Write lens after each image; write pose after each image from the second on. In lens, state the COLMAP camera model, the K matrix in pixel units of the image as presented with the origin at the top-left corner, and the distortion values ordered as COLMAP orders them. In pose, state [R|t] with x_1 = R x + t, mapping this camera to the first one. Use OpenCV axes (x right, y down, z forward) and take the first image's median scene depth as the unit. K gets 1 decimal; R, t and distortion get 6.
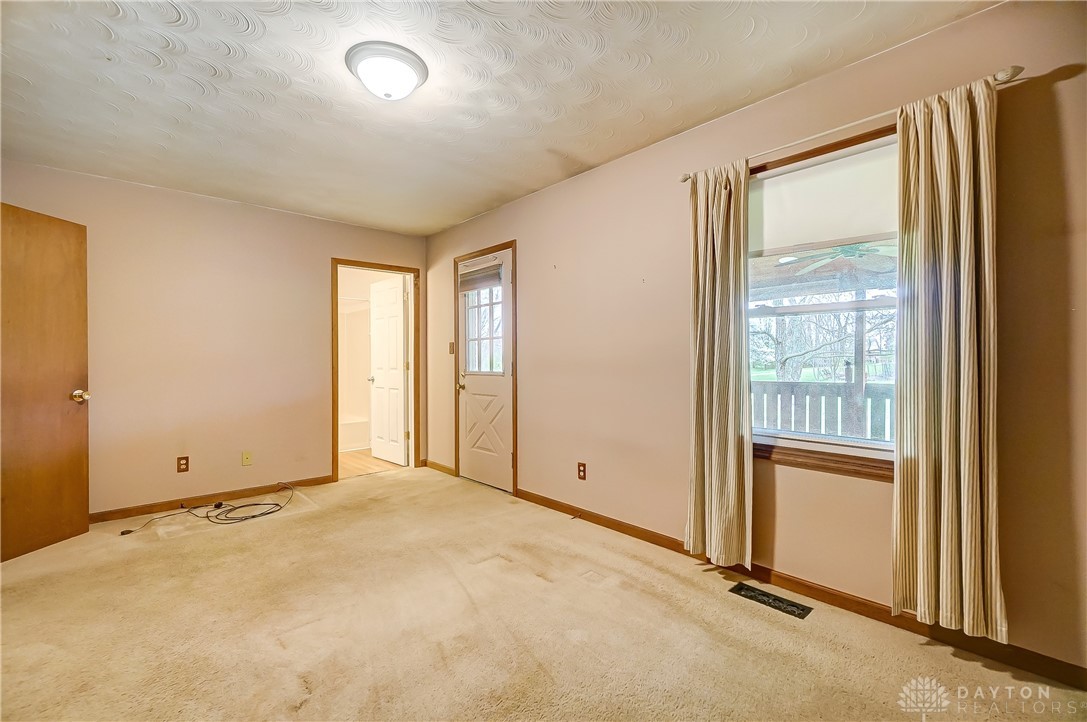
lens RADIAL K [[462.5, 0, 535.7], [0, 462.5, 361.1], [0, 0, 1]] dist [-0.017351, 0.007534]
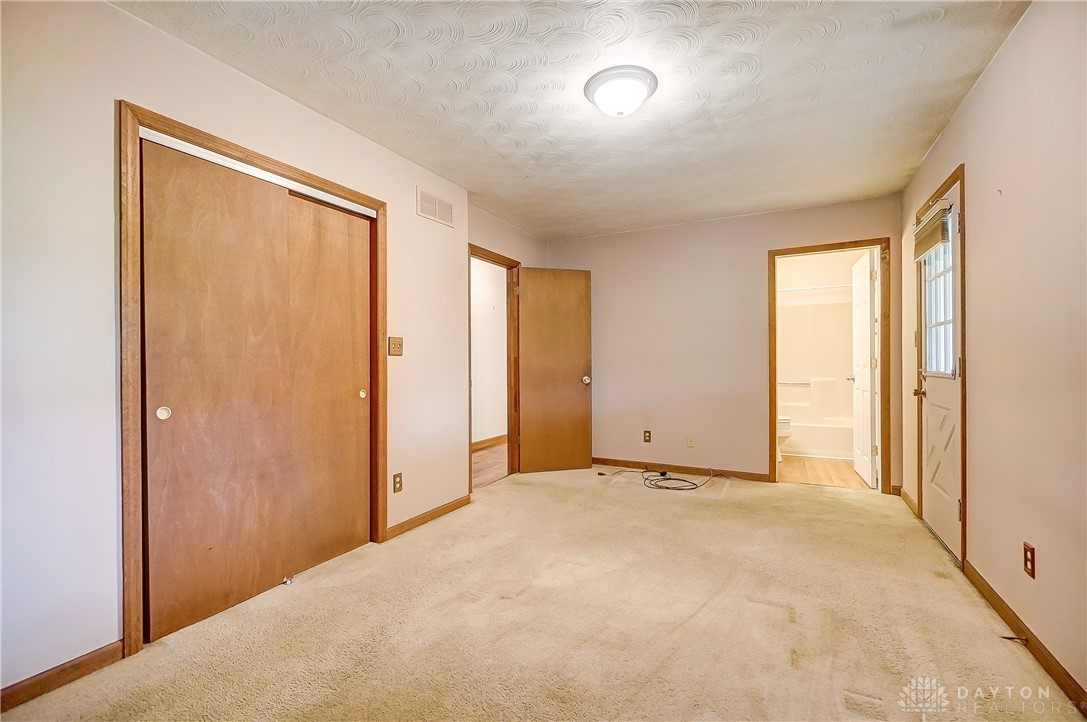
lens RADIAL K [[462.5, 0, 535.7], [0, 462.5, 361.1], [0, 0, 1]] dist [-0.017351, 0.007534]
pose [[0.346276, 0.006155, -0.938113, 0.367625], [0.003242, 0.999965, 0.007757, -0.001329], [0.938127, -0.005728, 0.346244, 0.250539]]
